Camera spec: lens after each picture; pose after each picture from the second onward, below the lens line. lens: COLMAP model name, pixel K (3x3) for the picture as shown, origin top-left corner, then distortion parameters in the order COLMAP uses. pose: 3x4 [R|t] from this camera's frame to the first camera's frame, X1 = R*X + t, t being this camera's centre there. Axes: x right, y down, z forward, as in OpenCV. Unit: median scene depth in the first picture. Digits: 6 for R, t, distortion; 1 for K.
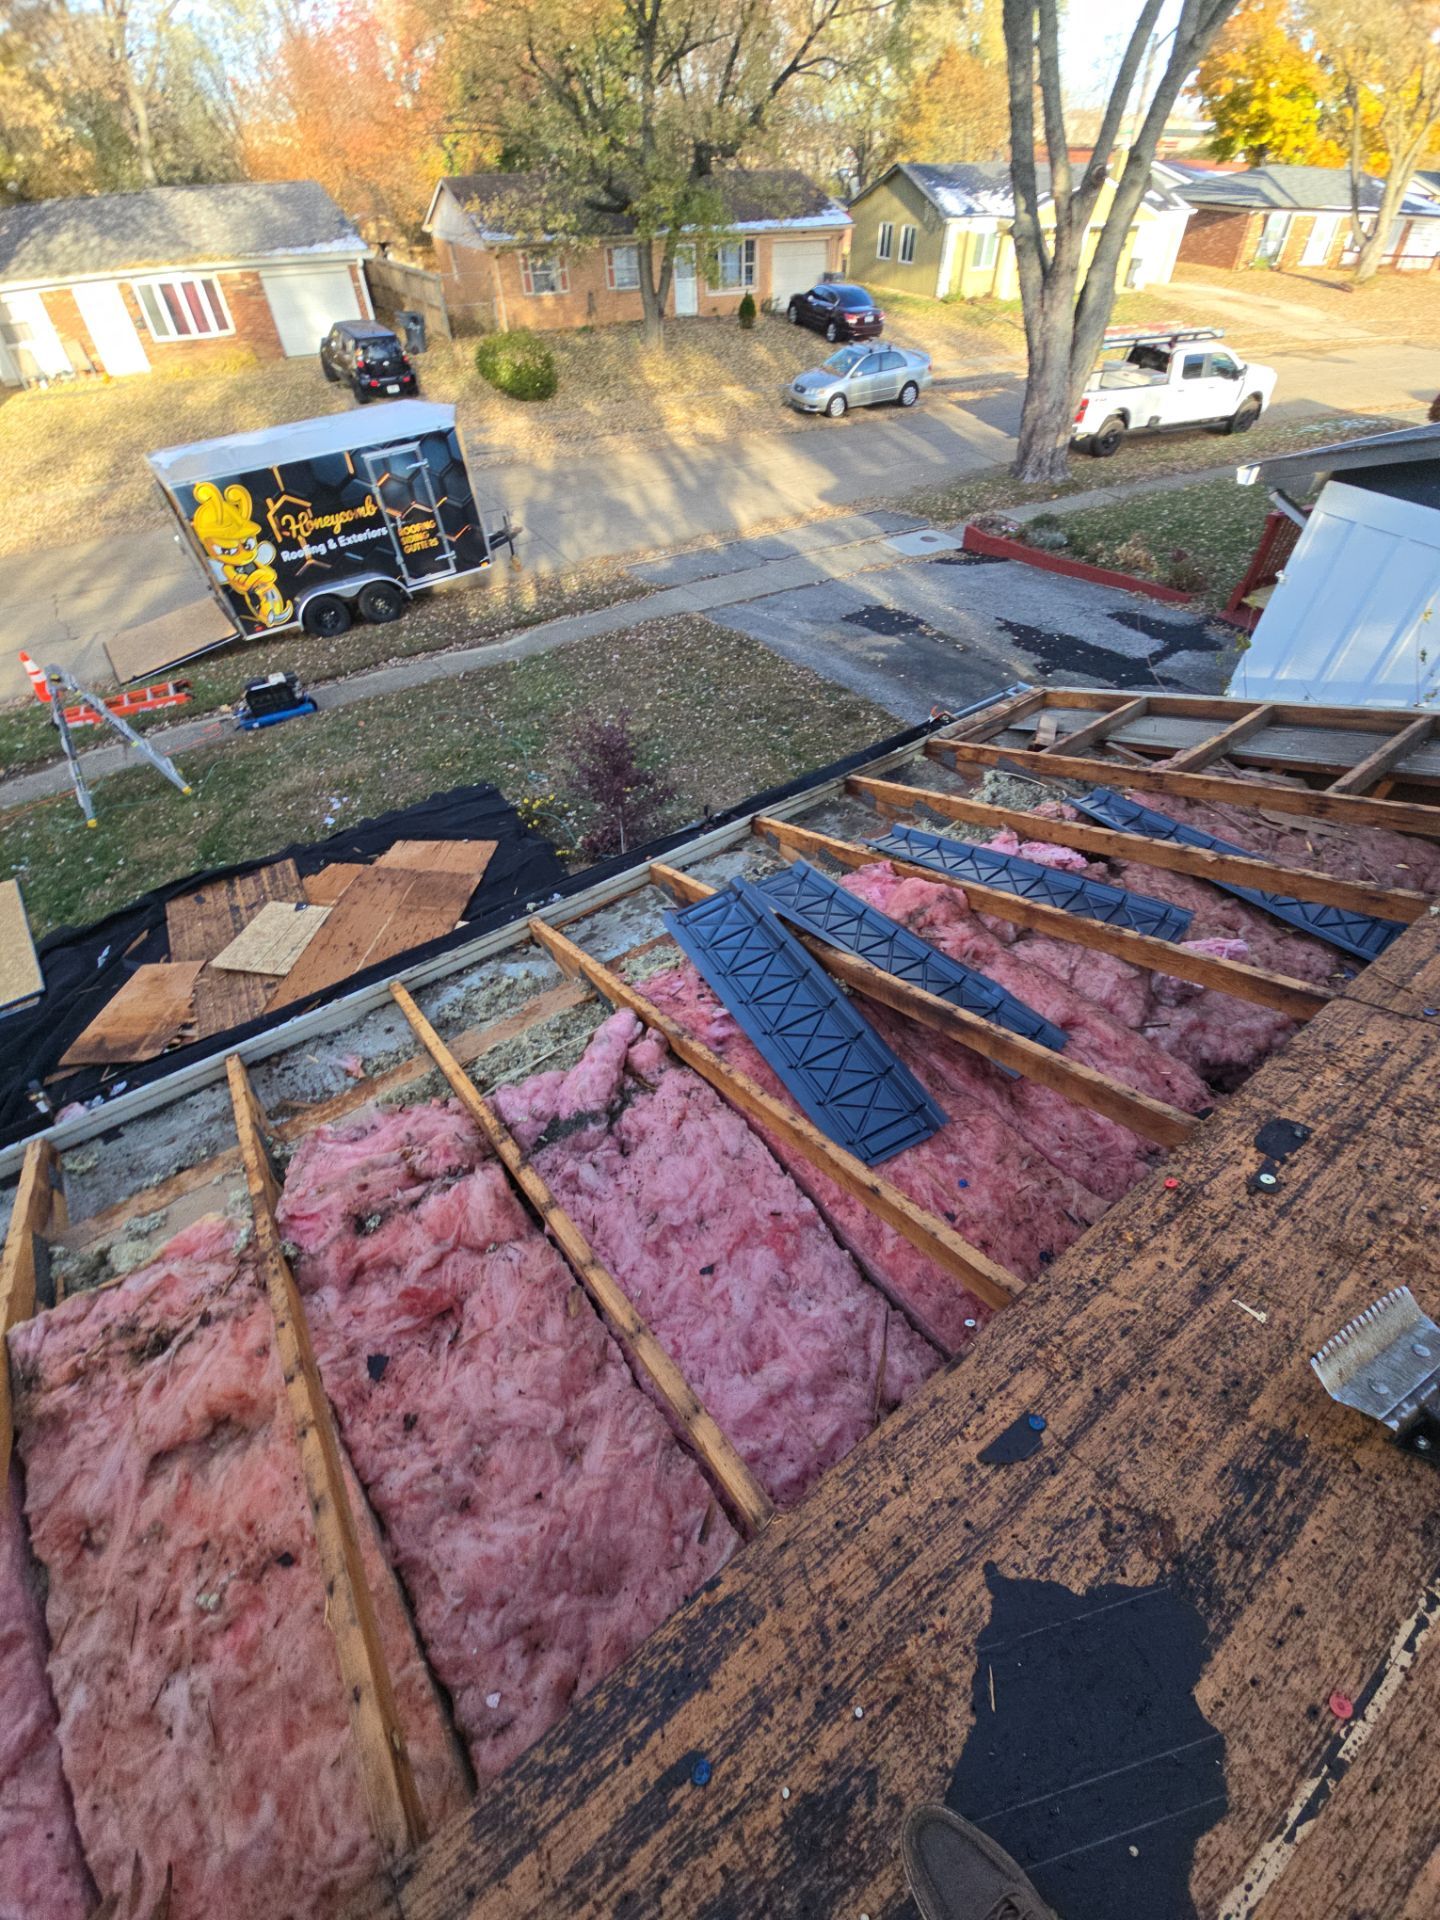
lens RADIAL K [[776.7, 0, 700.8], [0, 776.7, 987.4], [0, 0, 1]] dist [0.007680, -0.000458]
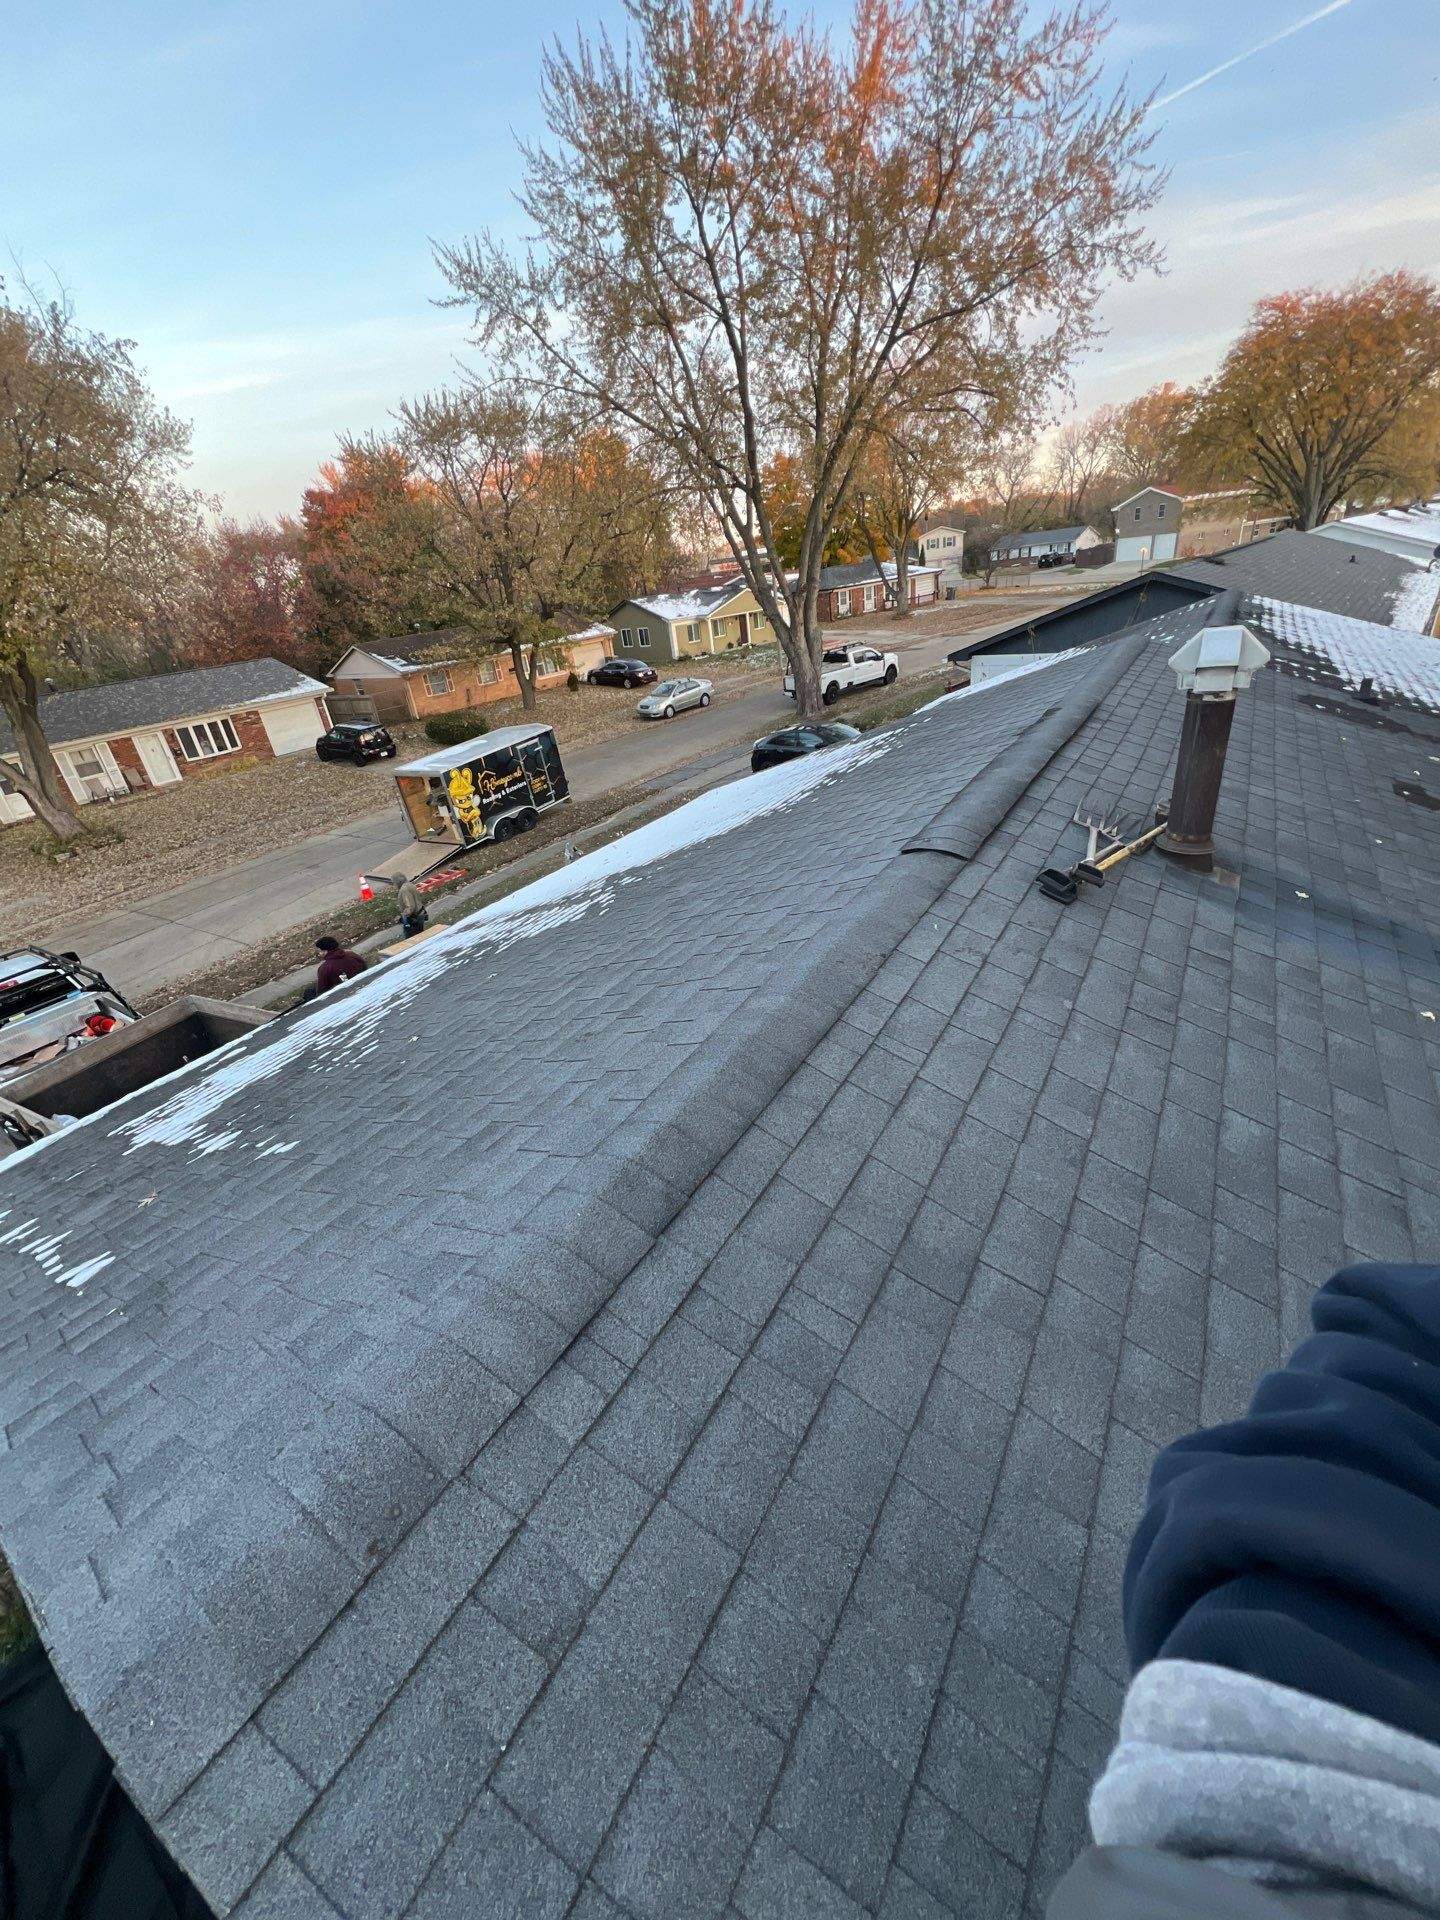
lens RADIAL K [[767.5, 0, 714.8], [0, 767.5, 957.8], [0, 0, 1]] dist [-0.001348, -0.000388]
pose [[0.925725, -0.257820, 0.276697, -0.562989], [0.341429, 0.884393, -0.318237, 0.453780], [-0.162661, 0.389073, 0.906732, -0.485634]]
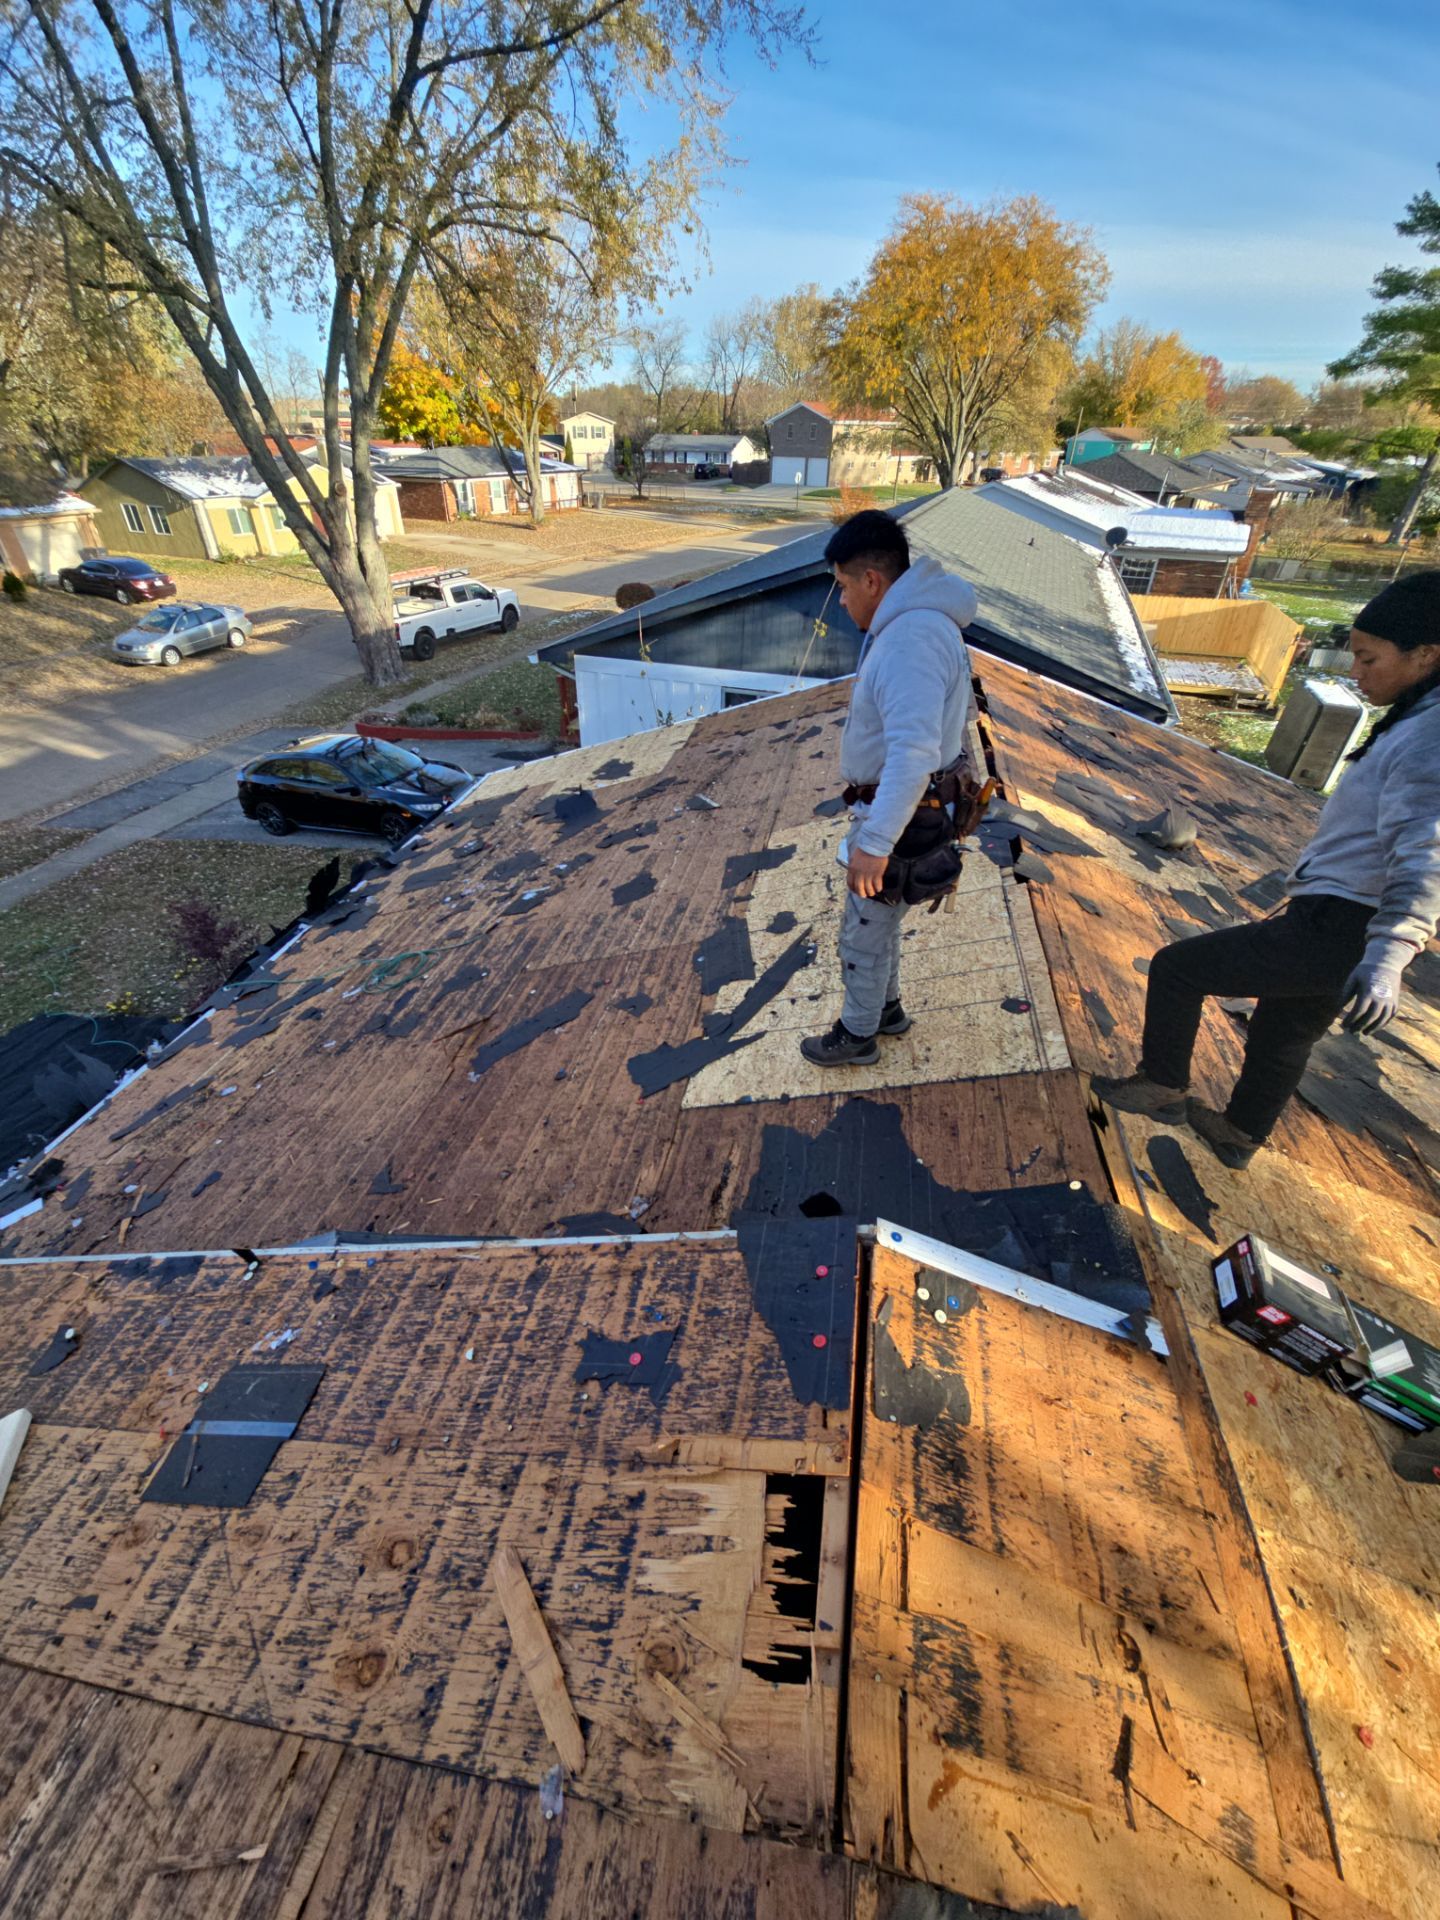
lens RADIAL K [[825.2, 0, 708.4], [0, 825.2, 971.3], [0, 0, 1]] dist [0.002182, 0.000166]
pose [[0.739412, -0.364184, 0.566251, -0.142323], [0.487751, 0.869520, -0.077675, 0.135649], [-0.464079, 0.333624, 0.820564, -0.222645]]
